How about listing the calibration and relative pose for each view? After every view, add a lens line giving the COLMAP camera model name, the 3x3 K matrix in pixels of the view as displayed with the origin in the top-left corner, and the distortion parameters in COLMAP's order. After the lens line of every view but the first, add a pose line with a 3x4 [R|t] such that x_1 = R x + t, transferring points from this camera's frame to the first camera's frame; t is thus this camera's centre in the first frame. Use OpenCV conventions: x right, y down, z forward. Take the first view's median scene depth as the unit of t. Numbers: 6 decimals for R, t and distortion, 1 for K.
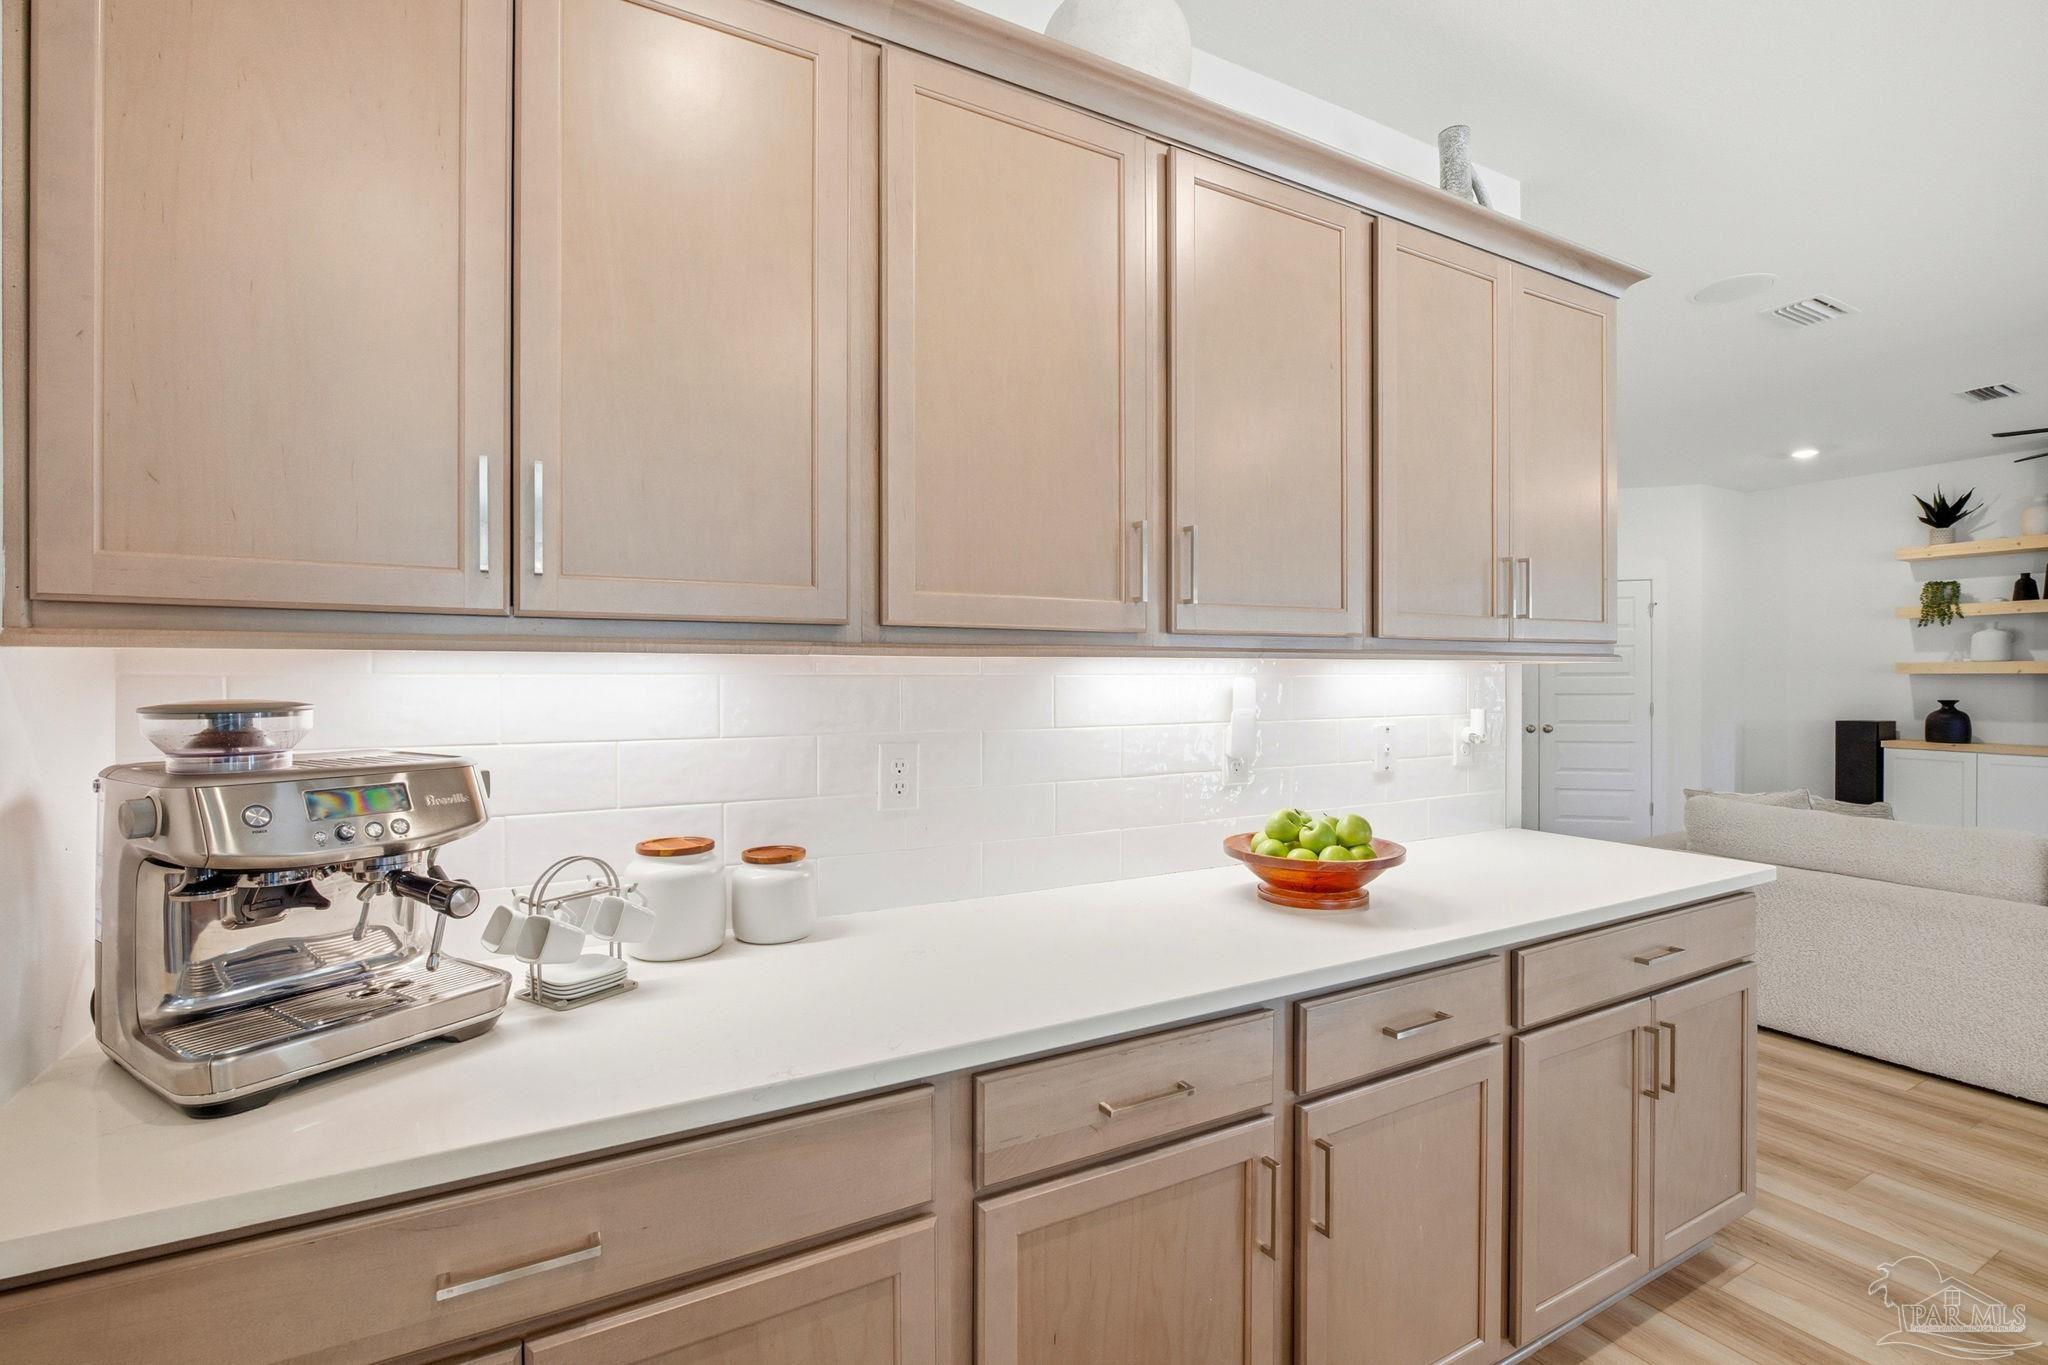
lens RADIAL K [[924.1, 0, 1024.0], [0, 924.1, 682.5], [0, 0, 1]] dist [-0.016047, 0.000471]
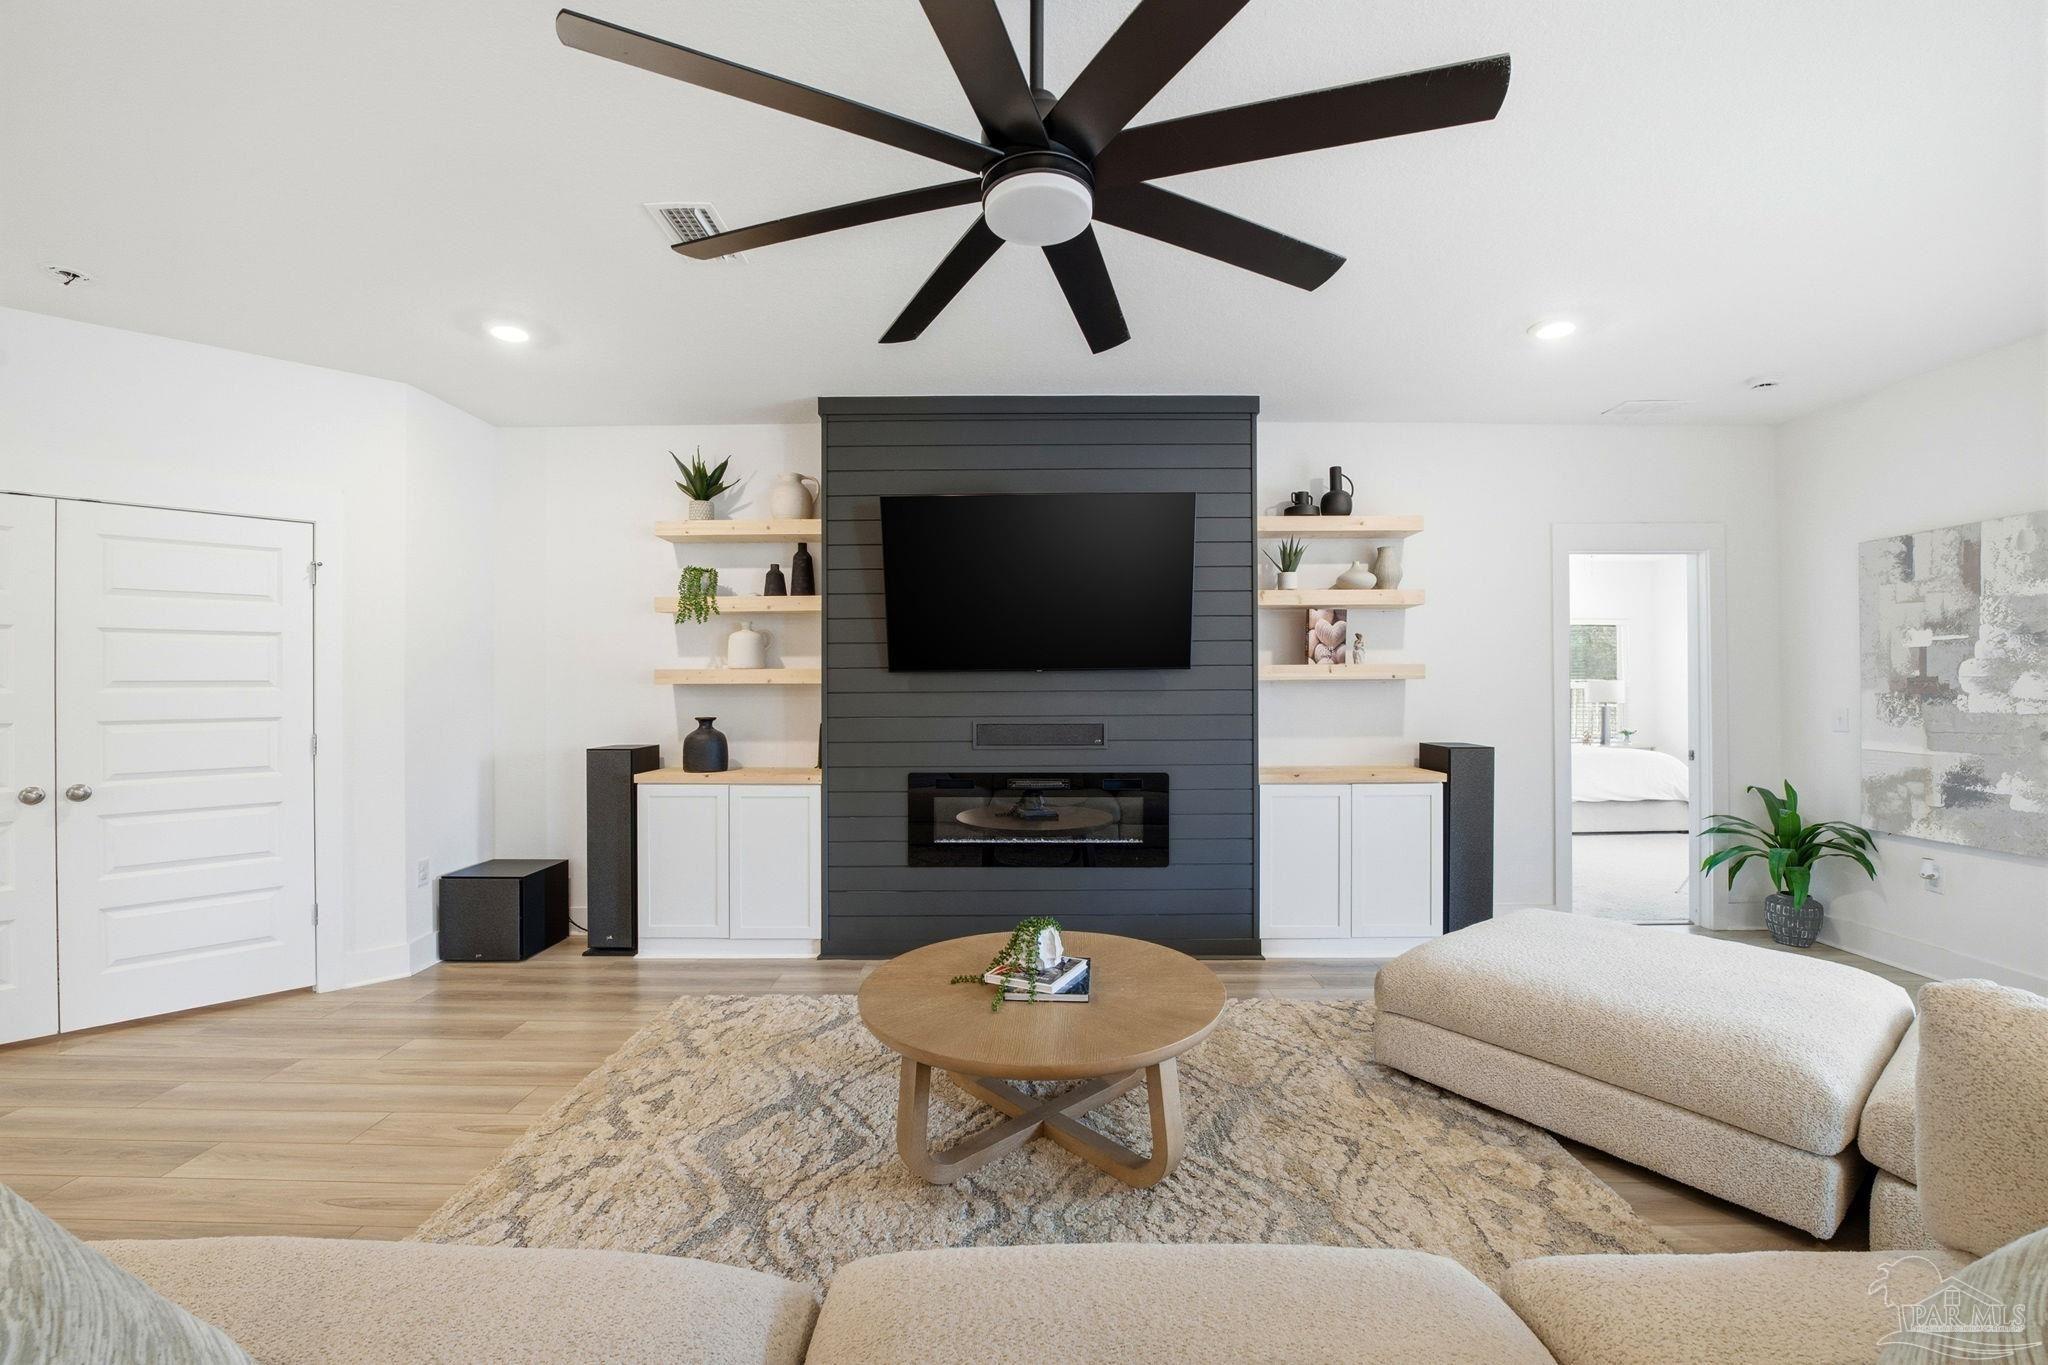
lens RADIAL K [[822.1, 0, 1024.0], [0, 822.1, 682.5], [0, 0, 1]] dist [-0.023103, 0.000223]
pose [[0.492809, 0.004659, 0.870125, 1.642832], [0.006903, 0.999933, -0.009264, -0.007316], [-0.870110, 0.010572, 0.492743, 1.255128]]
